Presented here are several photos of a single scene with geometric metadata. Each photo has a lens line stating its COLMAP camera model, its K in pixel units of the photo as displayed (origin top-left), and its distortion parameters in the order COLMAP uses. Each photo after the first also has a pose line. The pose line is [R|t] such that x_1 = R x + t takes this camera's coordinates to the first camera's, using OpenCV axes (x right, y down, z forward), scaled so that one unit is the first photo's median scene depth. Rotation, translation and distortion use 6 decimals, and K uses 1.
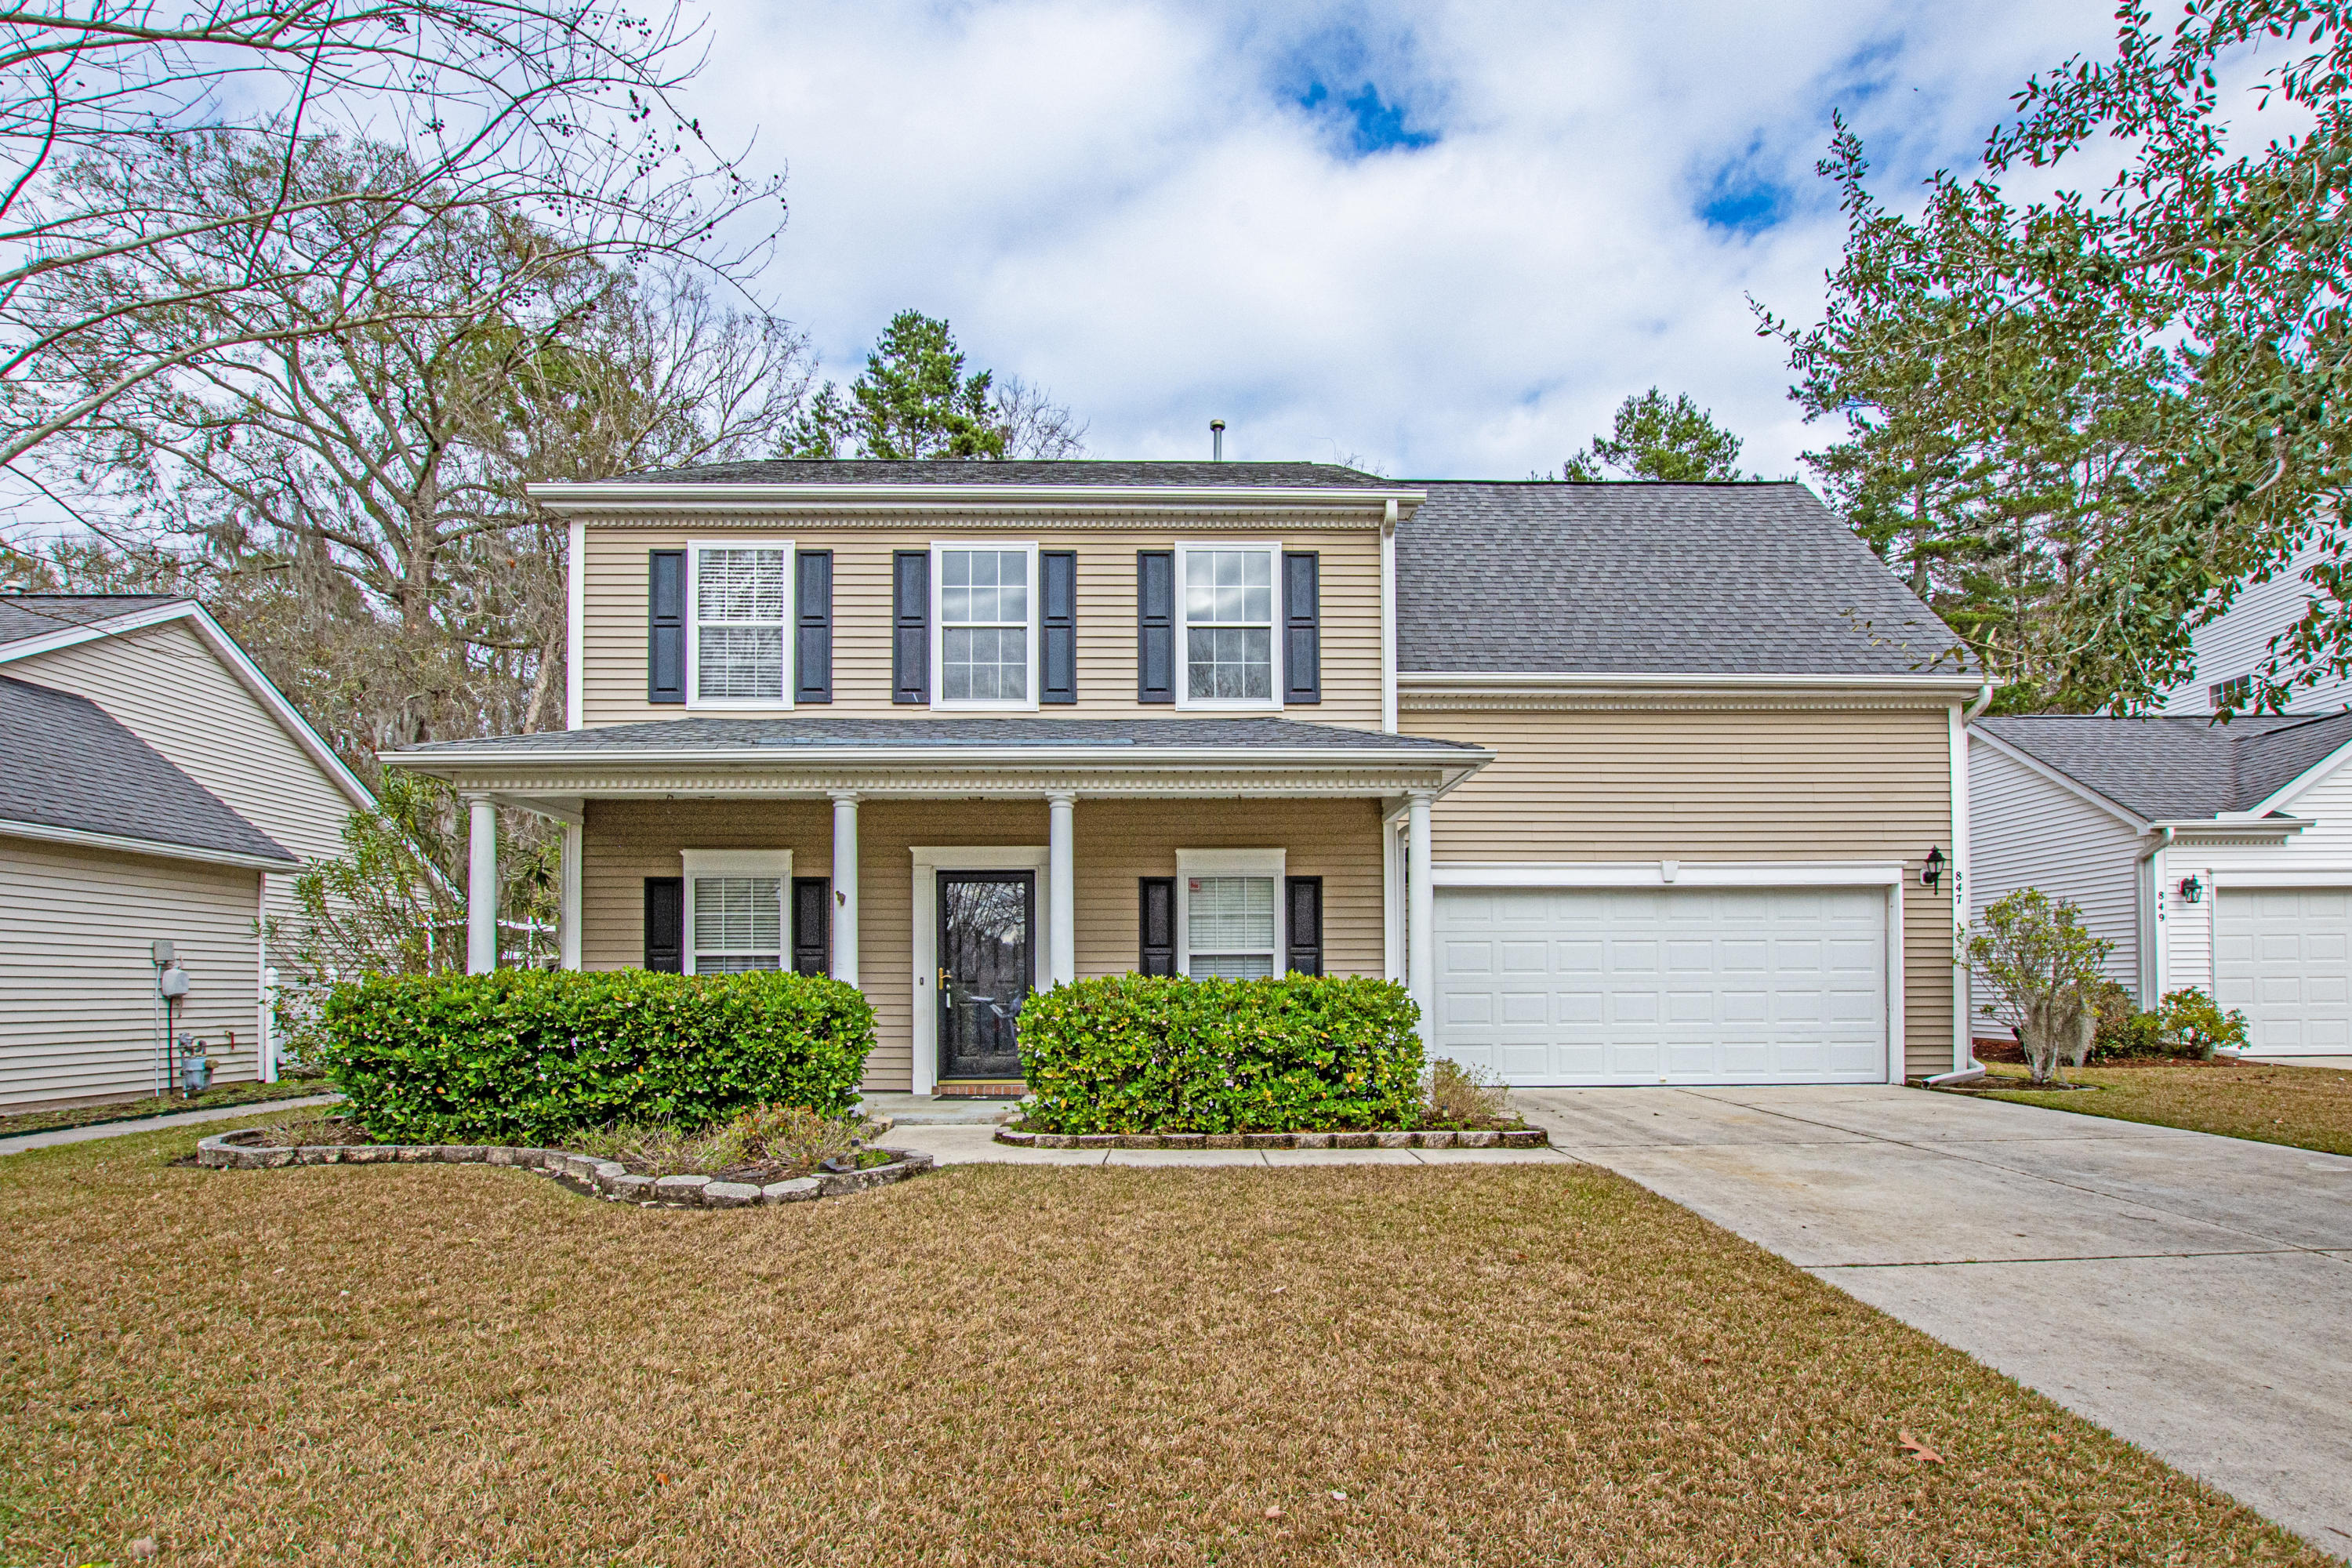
lens RADIAL K [[1117.3, 0, 1246.9], [0, 1117.3, 940.3], [0, 0, 1]] dist [-0.009235, -0.001689]
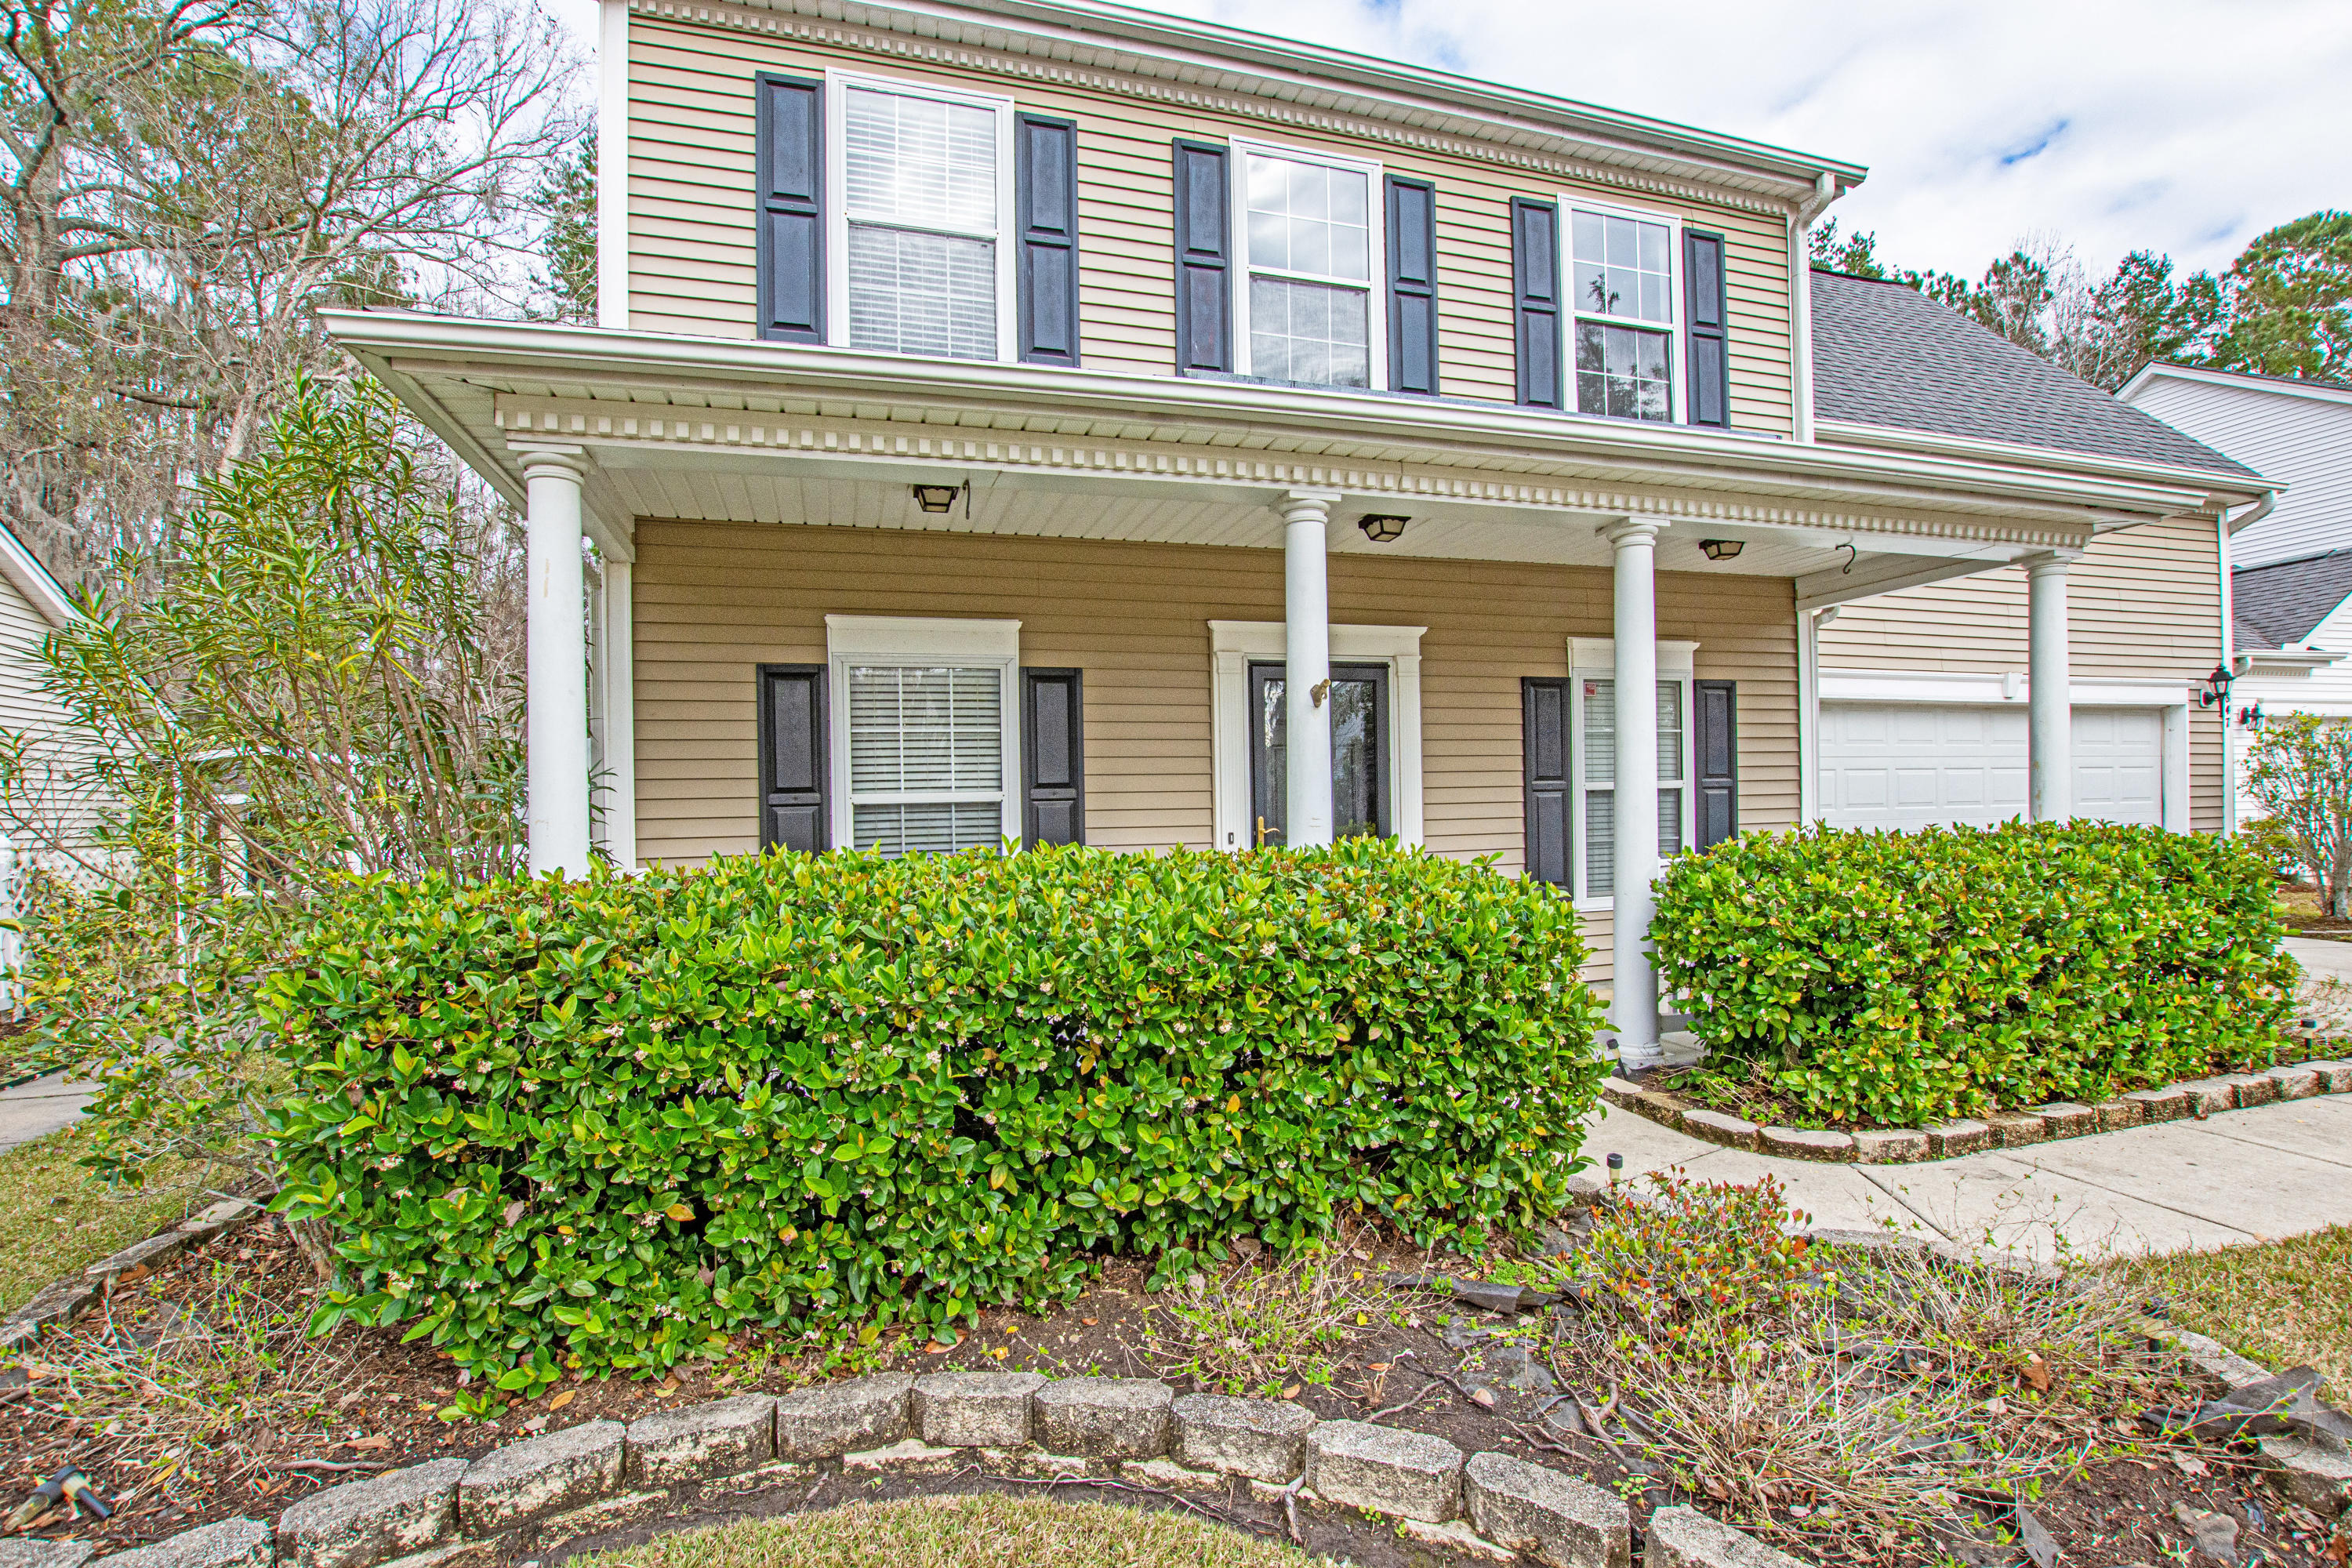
lens RADIAL K [[1023.3, 0, 1191.9], [0, 1023.3, 796.8], [0, 0, 1]] dist [-0.030044, 0.002081]
pose [[0.970892, -0.012465, 0.239193, -0.445795], [0.005612, 0.999555, 0.029312, -0.003391], [-0.239451, -0.027116, 0.970530, 0.449189]]
